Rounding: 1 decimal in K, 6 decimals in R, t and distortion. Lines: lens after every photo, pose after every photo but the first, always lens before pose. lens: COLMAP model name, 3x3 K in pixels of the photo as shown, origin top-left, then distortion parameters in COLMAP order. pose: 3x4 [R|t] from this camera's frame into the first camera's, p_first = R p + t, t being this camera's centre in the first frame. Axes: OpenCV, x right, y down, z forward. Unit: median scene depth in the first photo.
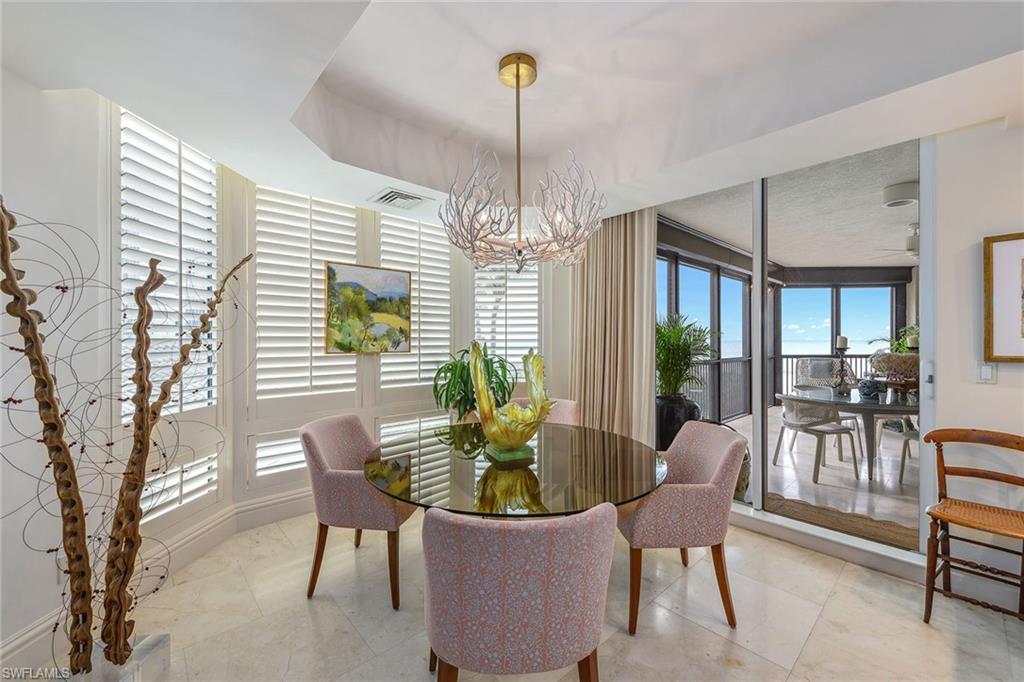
lens RADIAL K [[408.7, 0, 507.0], [0, 408.7, 340.3], [0, 0, 1]] dist [-0.000964, -0.000047]
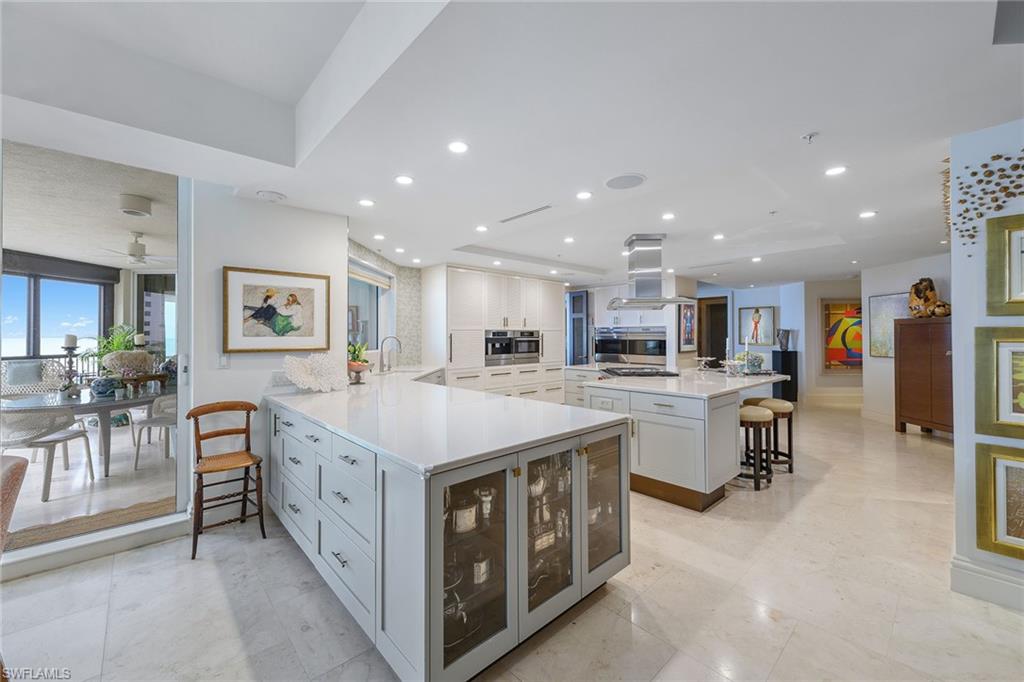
lens RADIAL K [[404.4, 0, 513.3], [0, 404.4, 332.2], [0, 0, 1]] dist [0.001351, -0.000119]
pose [[-0.014052, 0.010803, 0.999843, -0.152337], [0.004388, 0.999933, -0.010743, -0.000868], [-0.999892, 0.004237, -0.014099, 0.006183]]
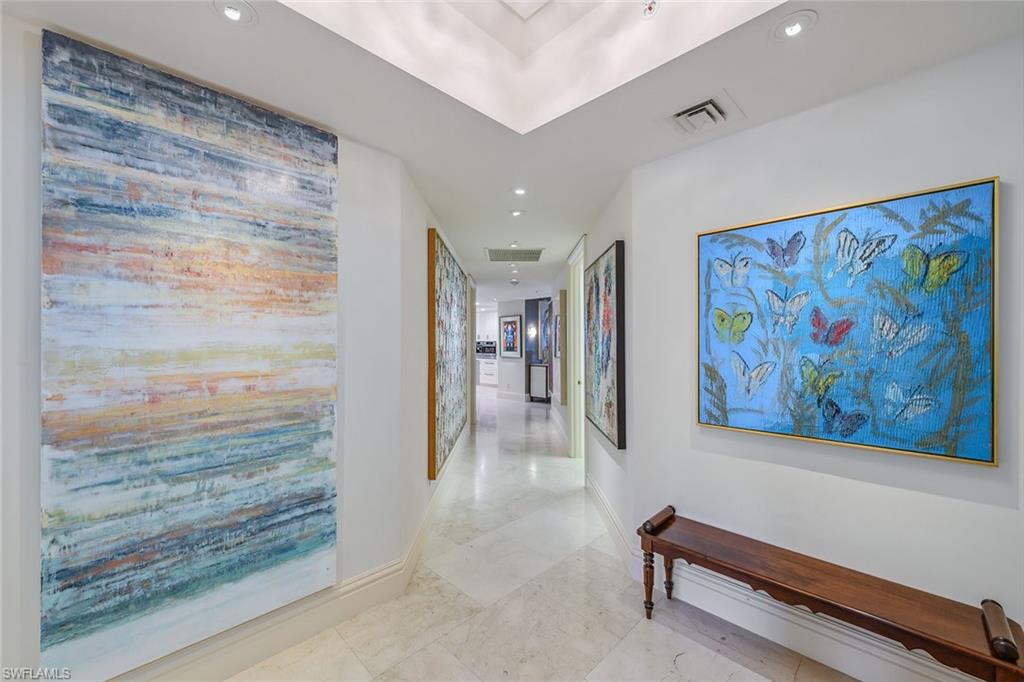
lens RADIAL K [[402.4, 0, 509.2], [0, 402.4, 342.6], [0, 0, 1]] dist [0.018394, -0.005697]
pose [[0.998414, 0.000061, 0.056301, 1.841342], [0.000097, 0.999996, -0.002796, -0.006961], [-0.056301, 0.002797, 0.998410, -3.841963]]
